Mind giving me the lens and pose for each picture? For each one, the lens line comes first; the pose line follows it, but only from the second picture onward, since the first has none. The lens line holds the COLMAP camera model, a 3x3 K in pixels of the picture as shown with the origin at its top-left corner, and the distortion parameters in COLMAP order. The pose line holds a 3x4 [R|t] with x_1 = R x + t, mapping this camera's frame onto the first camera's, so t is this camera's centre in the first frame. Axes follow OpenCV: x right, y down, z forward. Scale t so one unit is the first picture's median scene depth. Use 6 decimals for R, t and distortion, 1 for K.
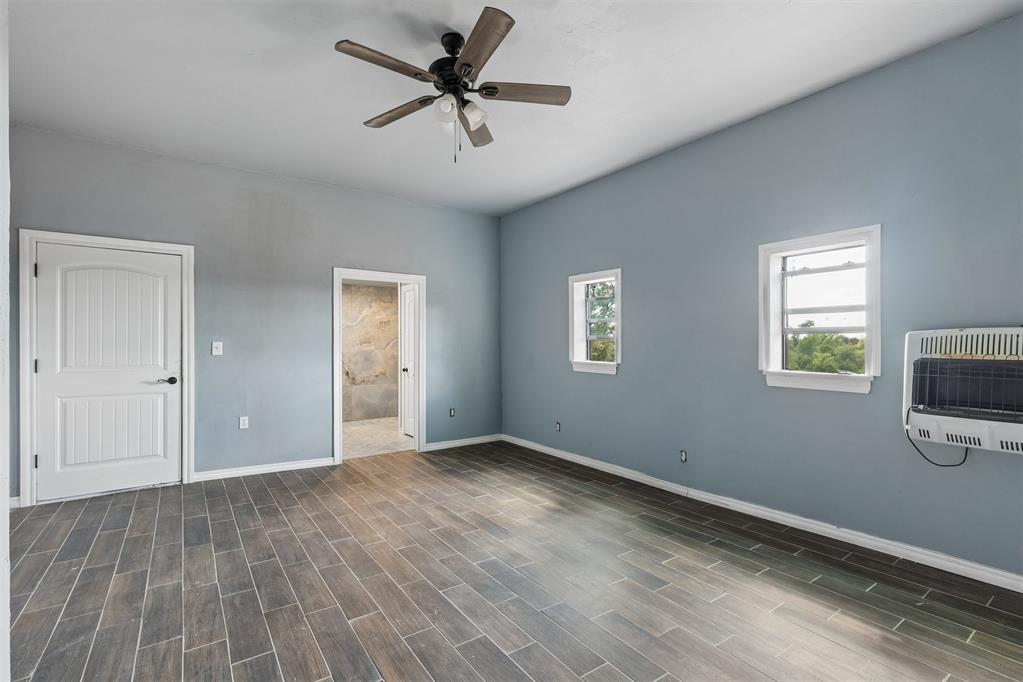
lens RADIAL K [[462.9, 0, 512.9], [0, 462.9, 342.8], [0, 0, 1]] dist [0.005568, 0.000144]
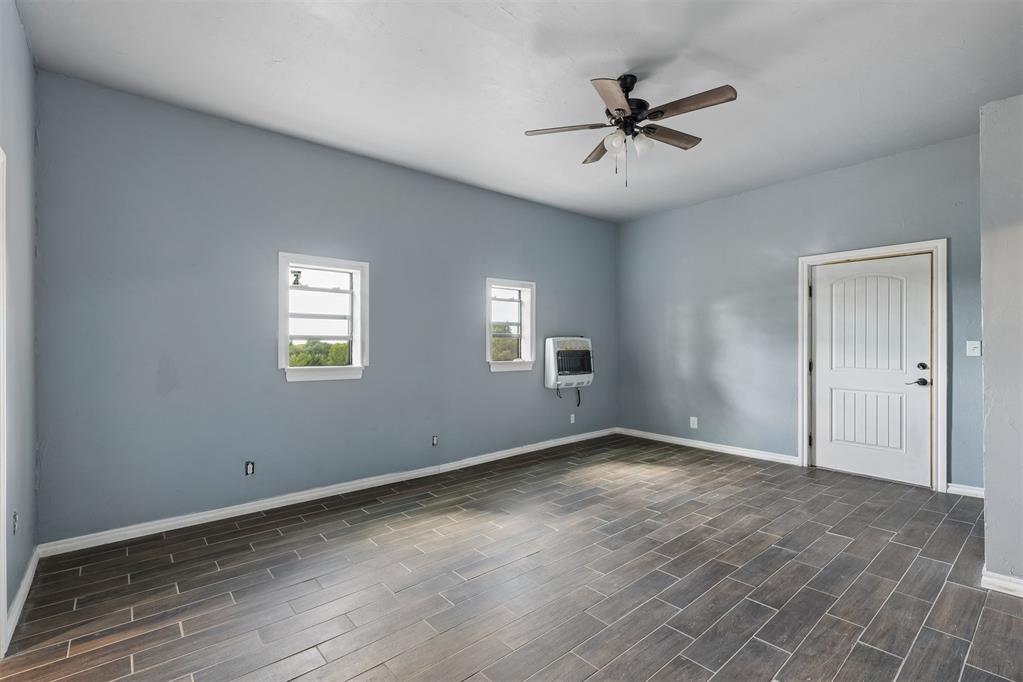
lens RADIAL K [[462.9, 0, 513.6], [0, 462.9, 339.8], [0, 0, 1]] dist [0.005568, 0.000144]
pose [[-0.085597, 0.009888, 0.996281, -1.242376], [0.002915, 0.999949, -0.009674, 0.004519], [-0.996326, 0.002076, -0.085621, 1.376619]]
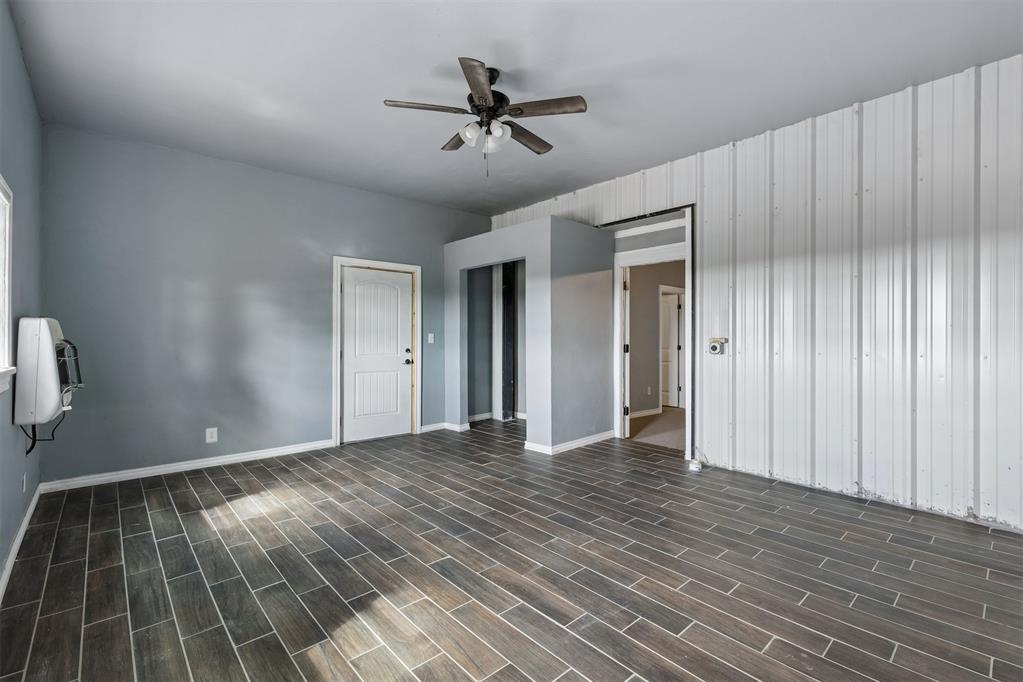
lens RADIAL K [[462.9, 0, 513.4], [0, 462.9, 338.7], [0, 0, 1]] dist [0.005568, 0.000144]
pose [[-0.993265, 0.005272, -0.115743, -0.053281], [0.005040, 0.999985, 0.002299, 0.020788], [0.115753, 0.001700, -0.993277, 2.170886]]
